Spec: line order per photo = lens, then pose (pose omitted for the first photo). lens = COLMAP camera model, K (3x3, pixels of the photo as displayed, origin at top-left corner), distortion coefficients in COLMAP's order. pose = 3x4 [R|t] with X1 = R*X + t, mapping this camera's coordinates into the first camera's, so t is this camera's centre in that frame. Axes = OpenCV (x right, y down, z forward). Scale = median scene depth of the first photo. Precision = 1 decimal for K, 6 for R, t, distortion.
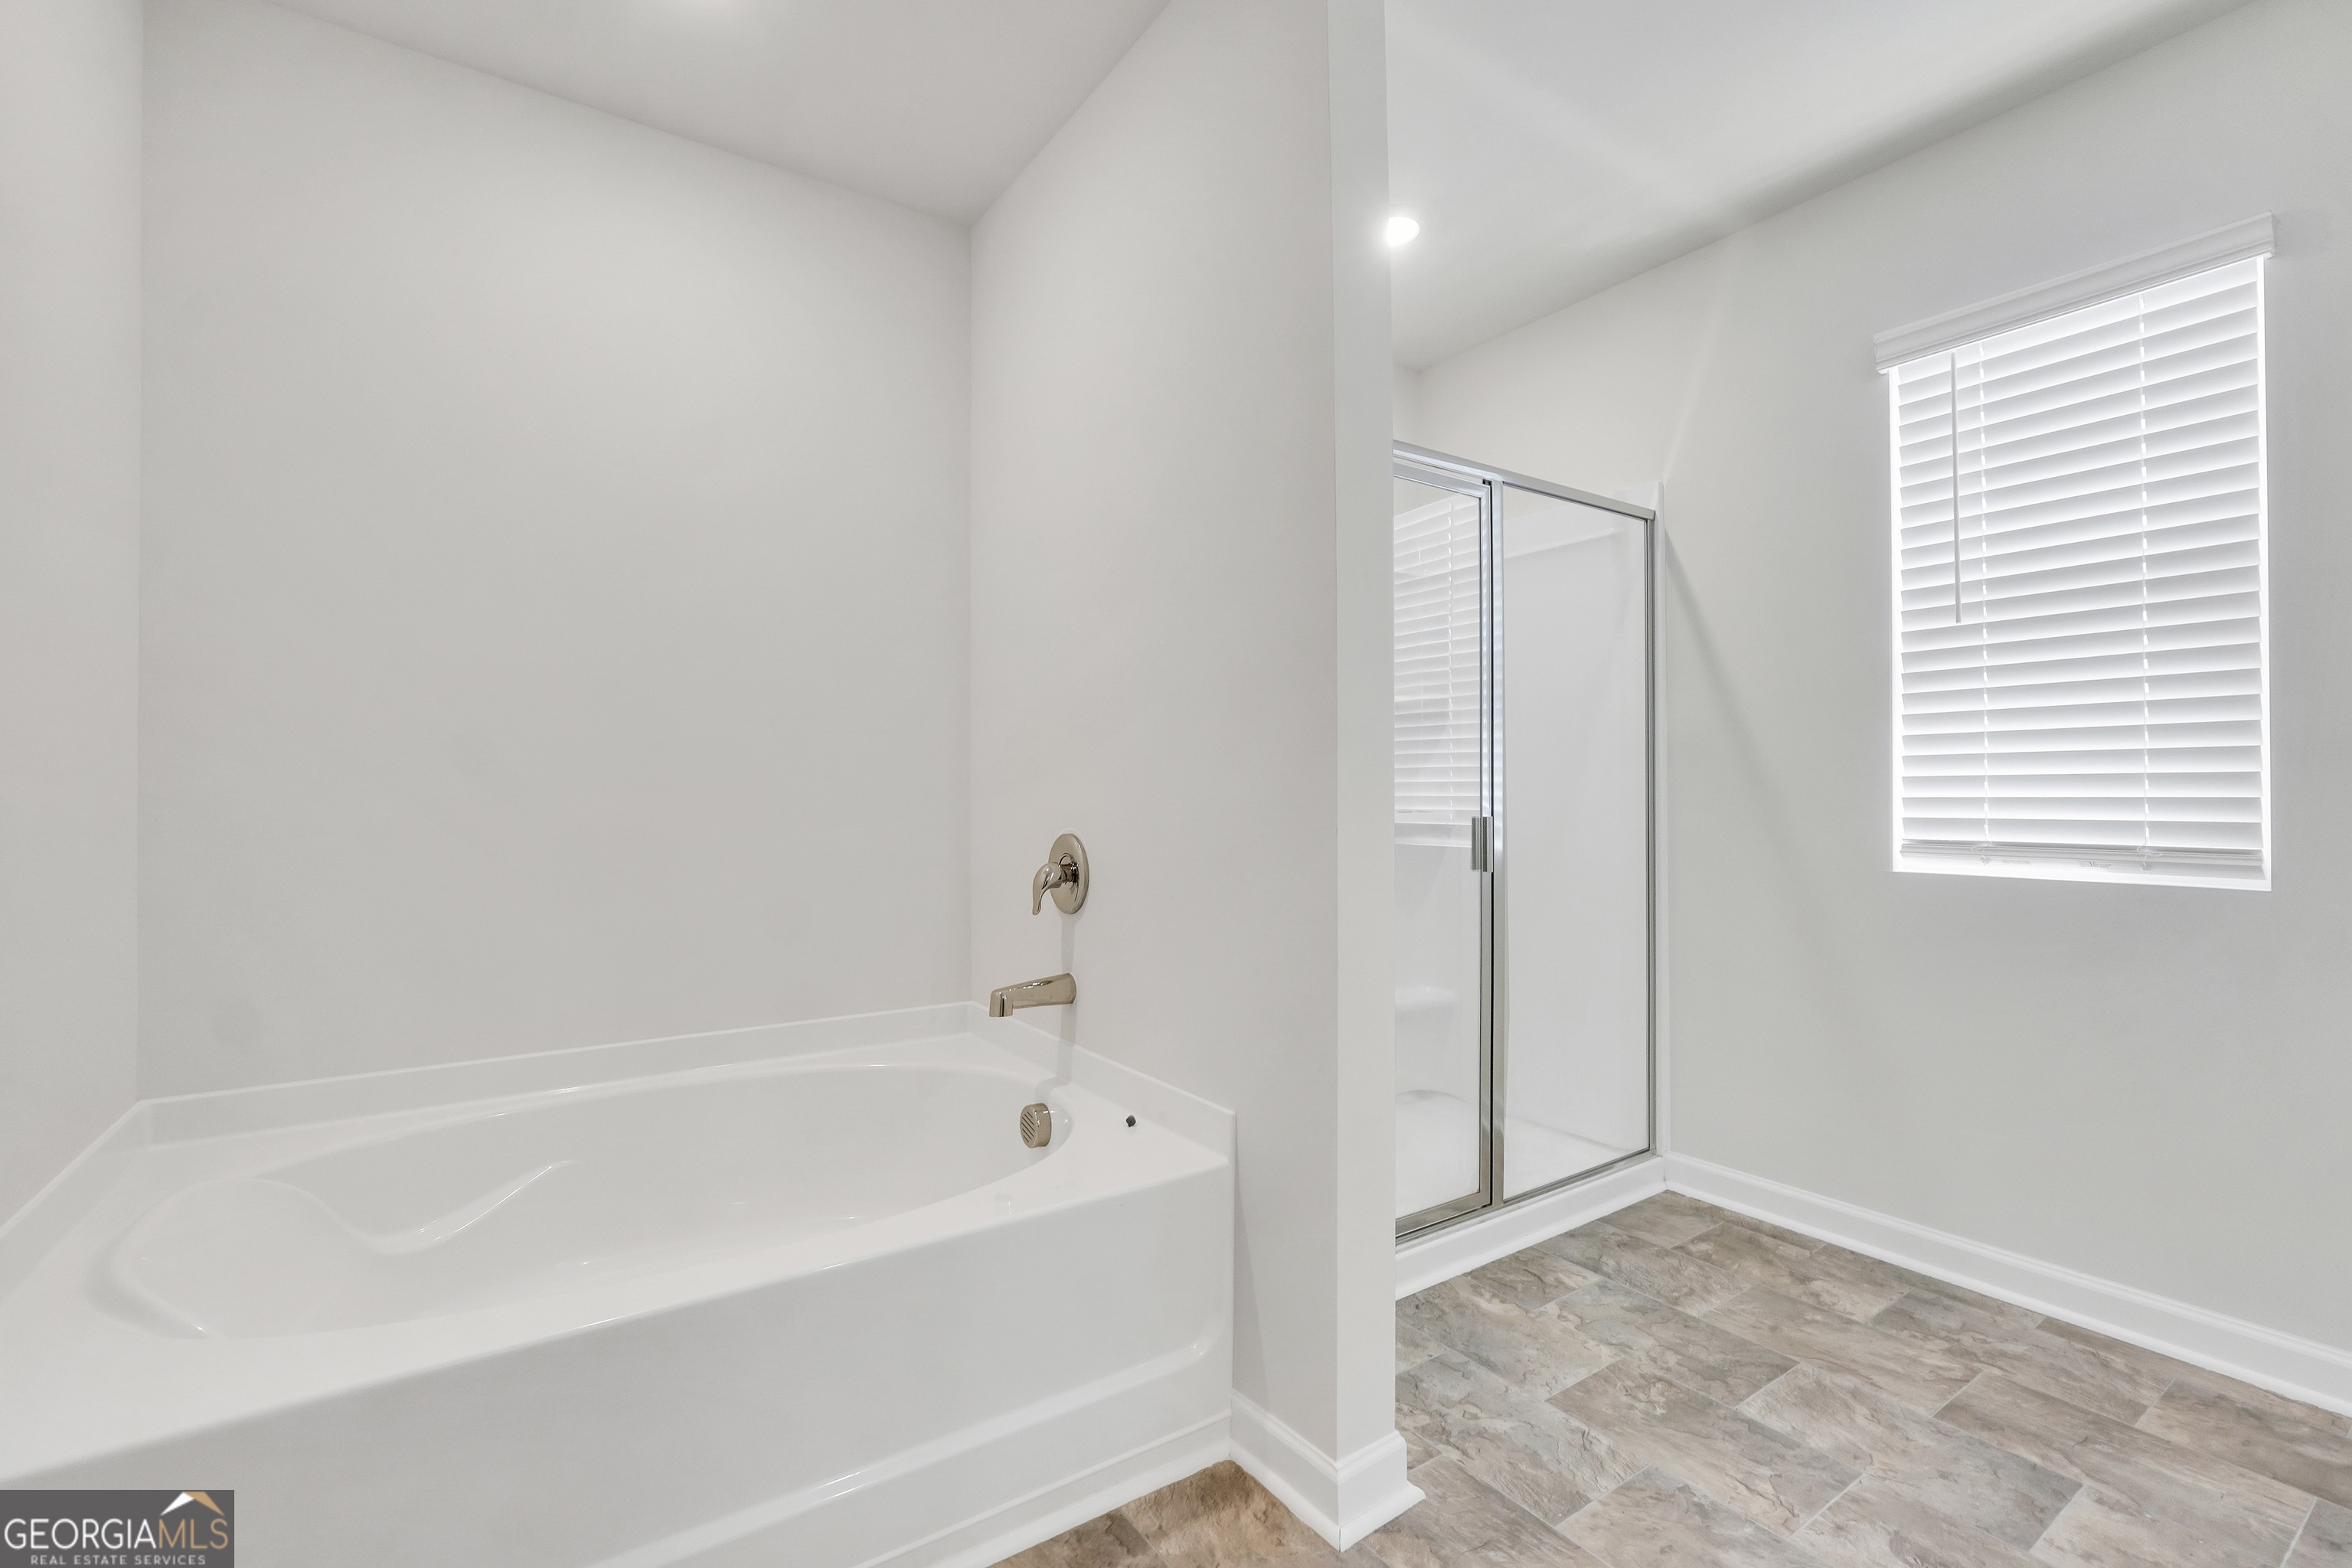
lens RADIAL K [[1021.4, 0, 1176.0], [0, 1021.4, 784.0], [0, 0, 1]] dist [0.001703, 0.001459]
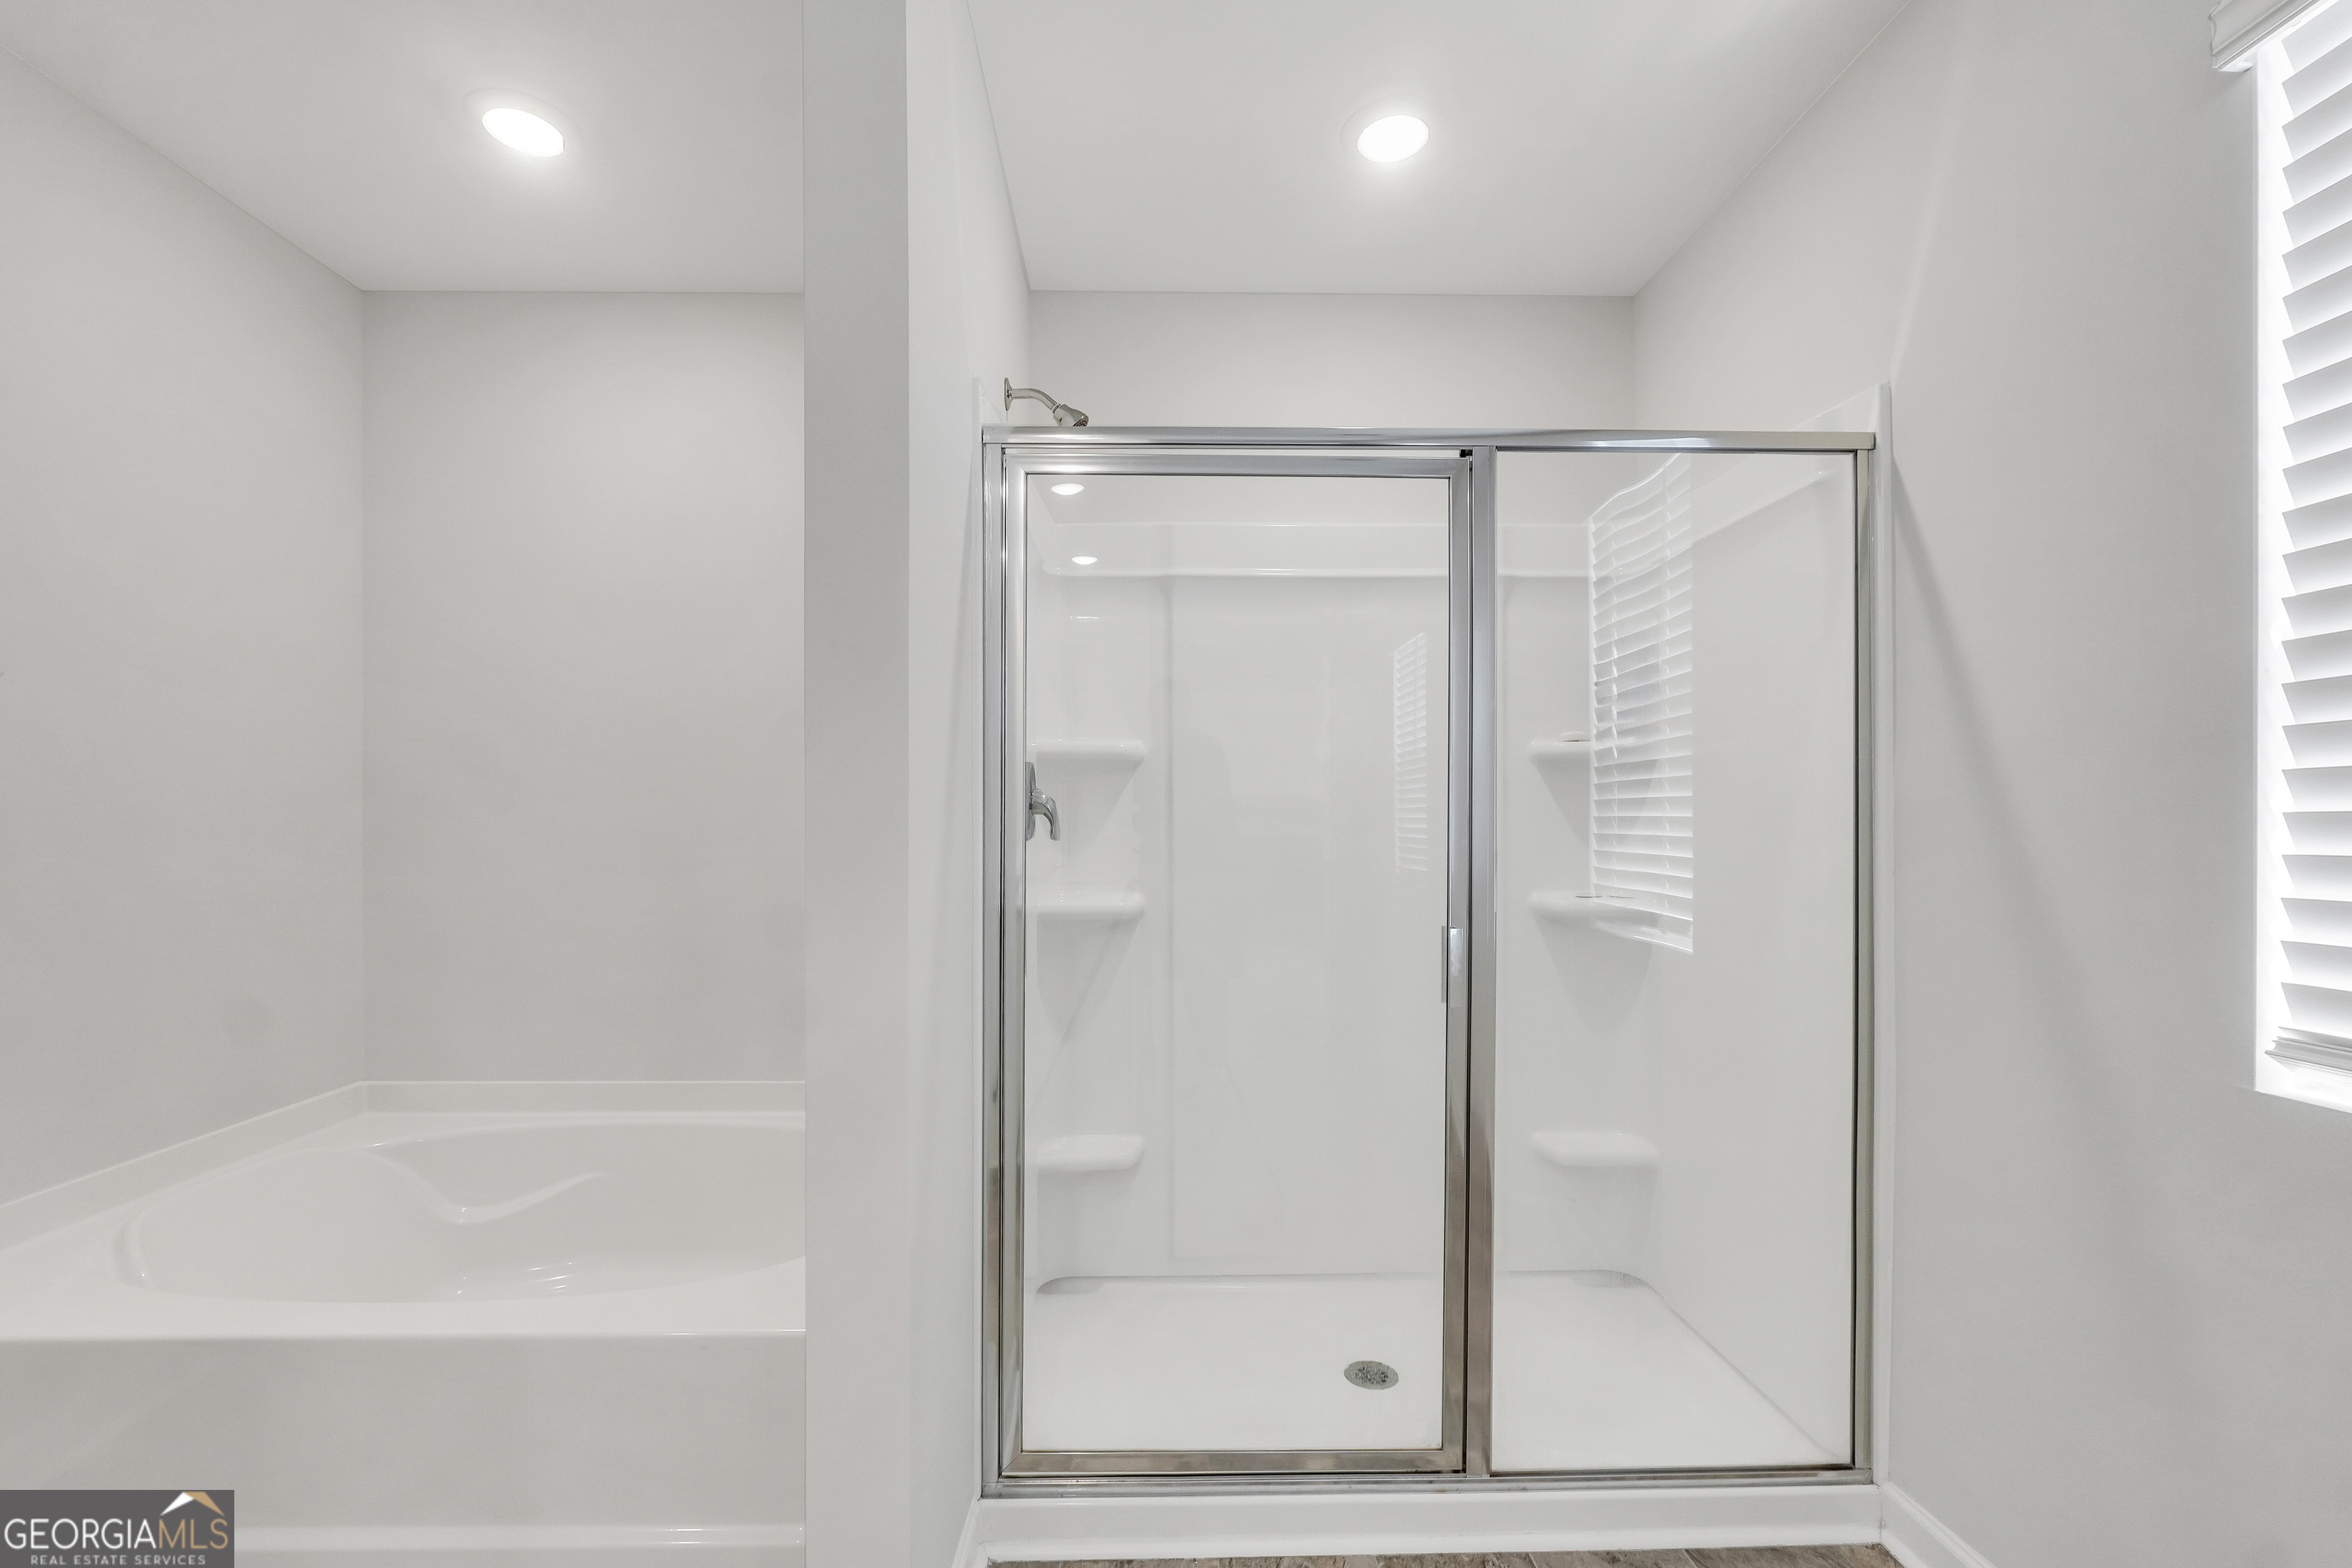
lens RADIAL K [[992.6, 0, 1173.3], [0, 992.6, 823.5], [0, 0, 1]] dist [-0.002287, 0.000156]
pose [[0.831963, 0.000977, -0.554830, 0.625650], [0.005302, 0.999939, 0.009710, -0.057706], [0.554805, -0.011020, 0.831907, 0.378576]]
